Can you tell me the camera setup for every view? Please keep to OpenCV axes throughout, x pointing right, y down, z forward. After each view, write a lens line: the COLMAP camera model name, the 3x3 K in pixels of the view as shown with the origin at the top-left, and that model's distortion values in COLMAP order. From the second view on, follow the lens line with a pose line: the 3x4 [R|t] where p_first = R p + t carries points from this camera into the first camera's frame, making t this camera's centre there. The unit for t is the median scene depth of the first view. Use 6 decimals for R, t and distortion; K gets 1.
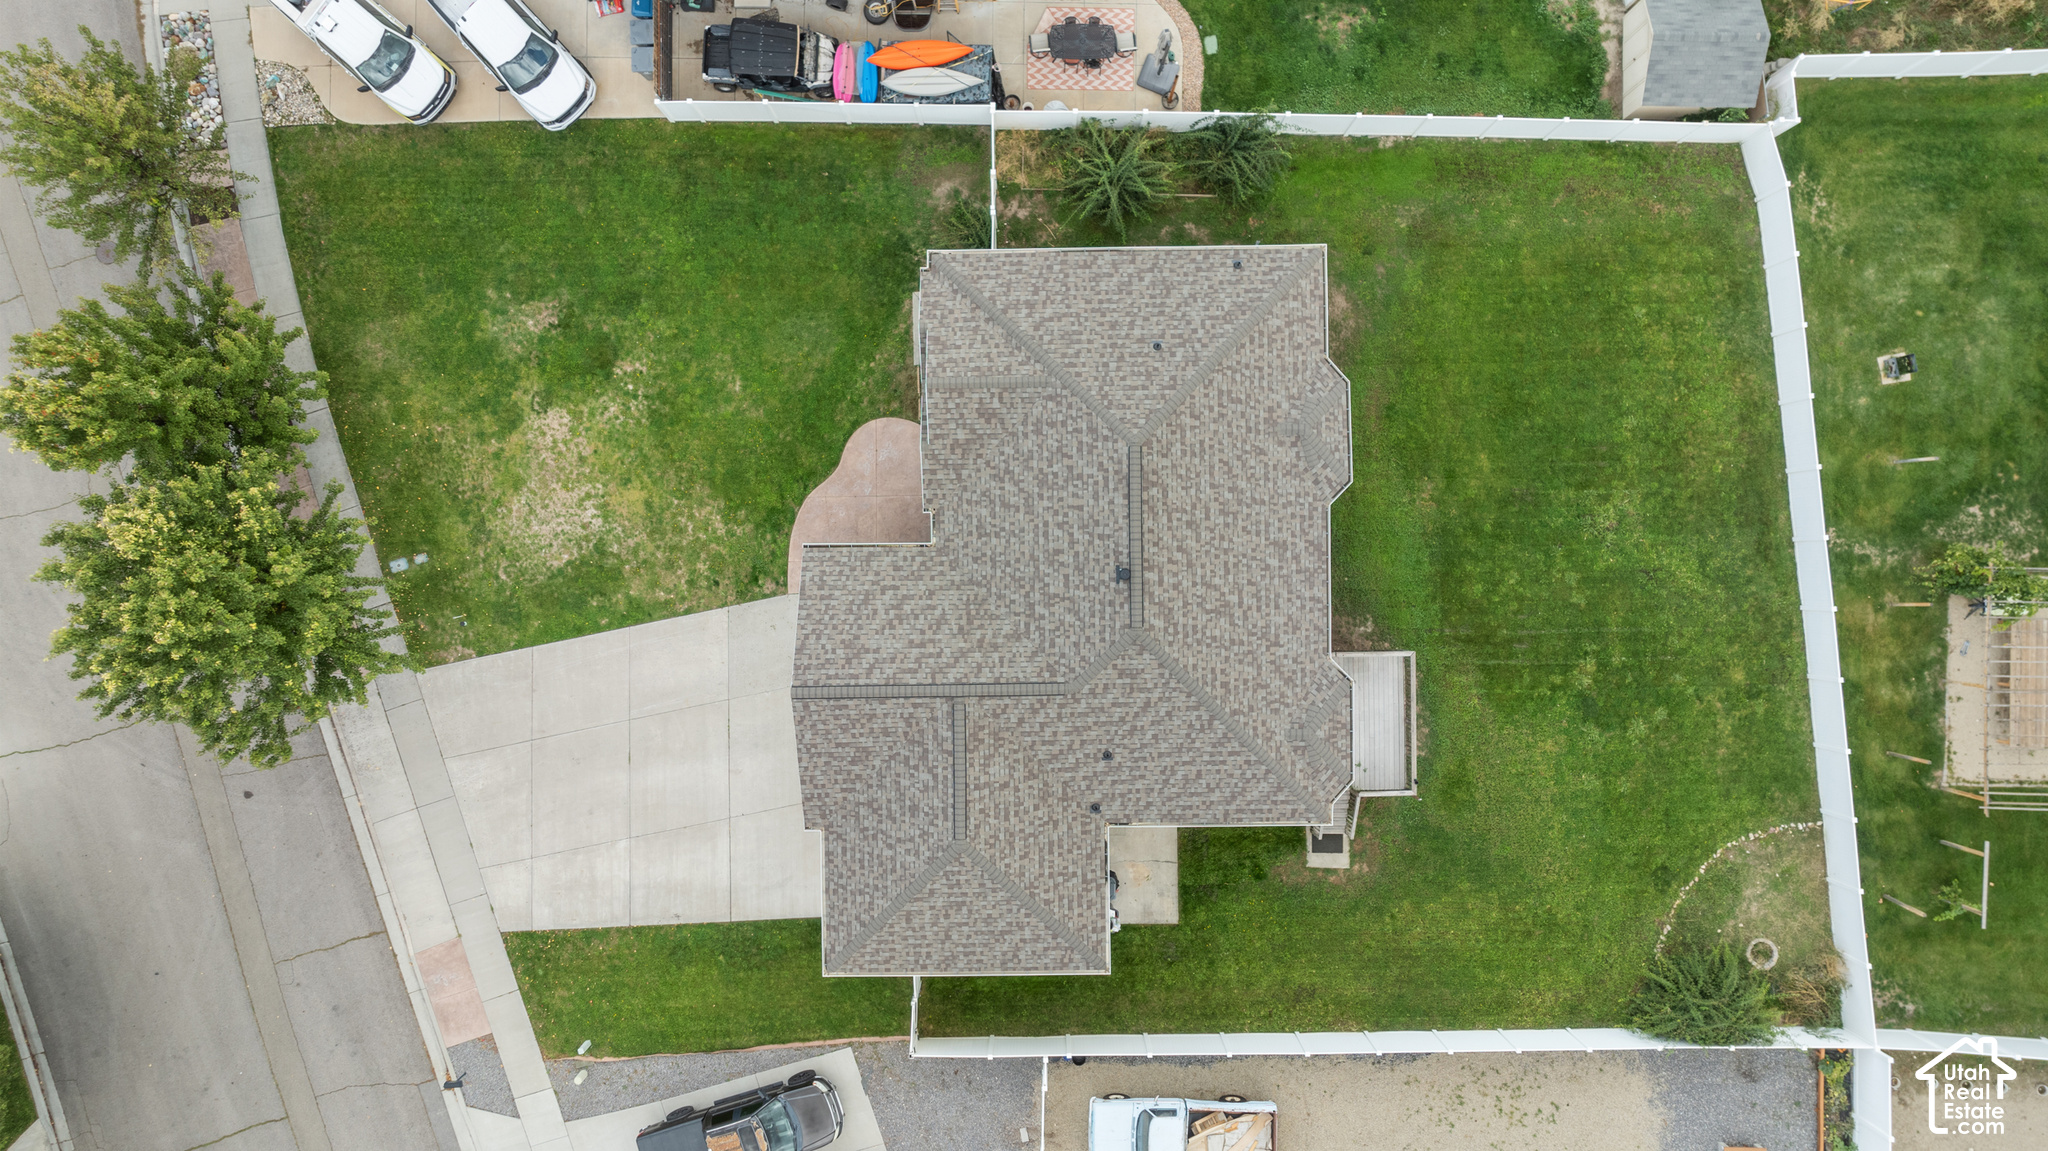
lens RADIAL K [[1440.8, 0, 1032.1], [0, 1440.8, 578.6], [0, 0, 1]] dist [-0.028228, 0.027646]
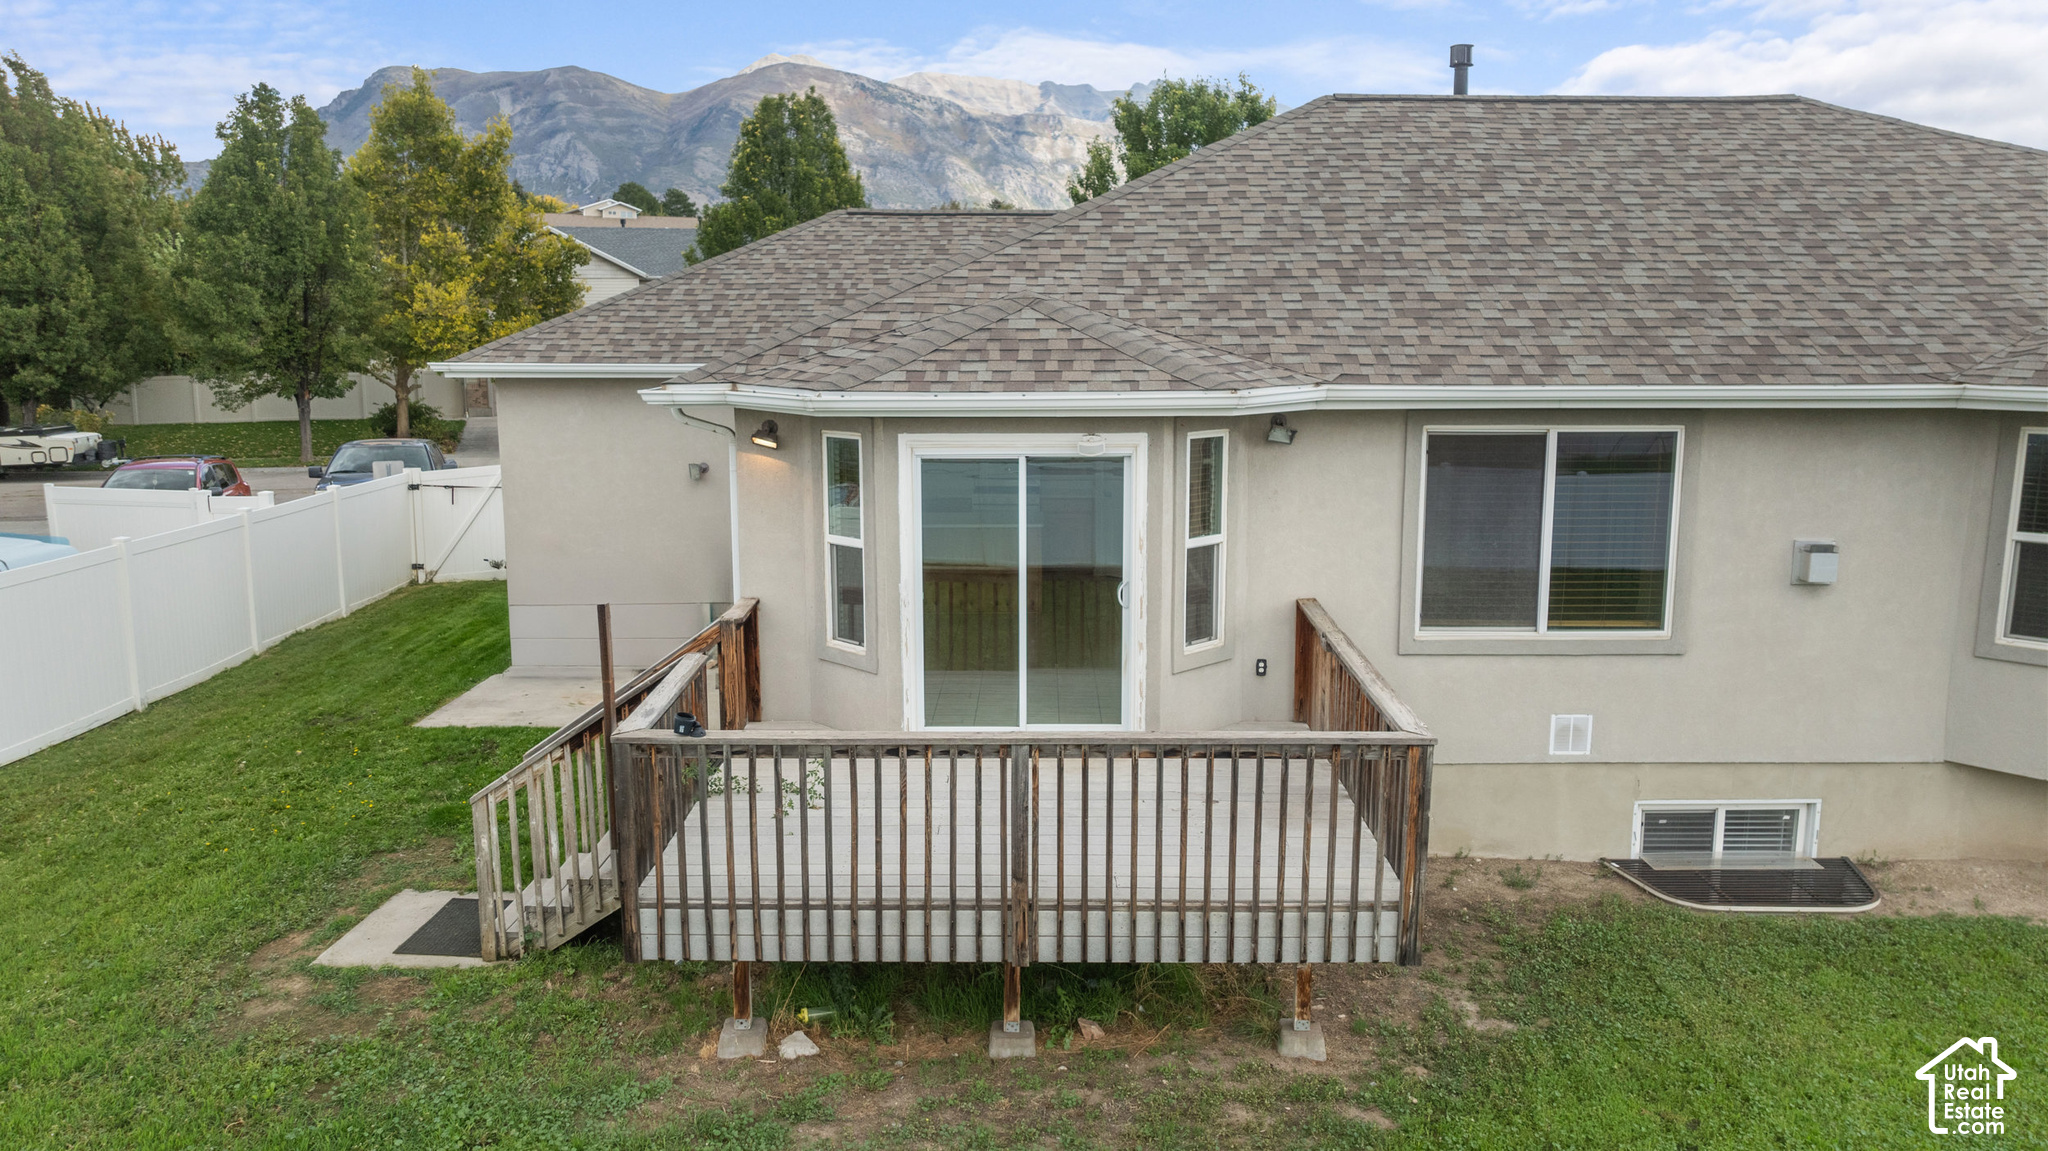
lens RADIAL K [[1440.8, 0, 1018.7], [0, 1440.8, 574.7], [0, 0, 1]] dist [-0.028228, 0.027646]
pose [[-0.022315, 0.180233, -0.983371, 0.414353], [-0.999730, -0.010454, 0.020770, 0.093851], [-0.006537, 0.983568, 0.180417, 0.906179]]
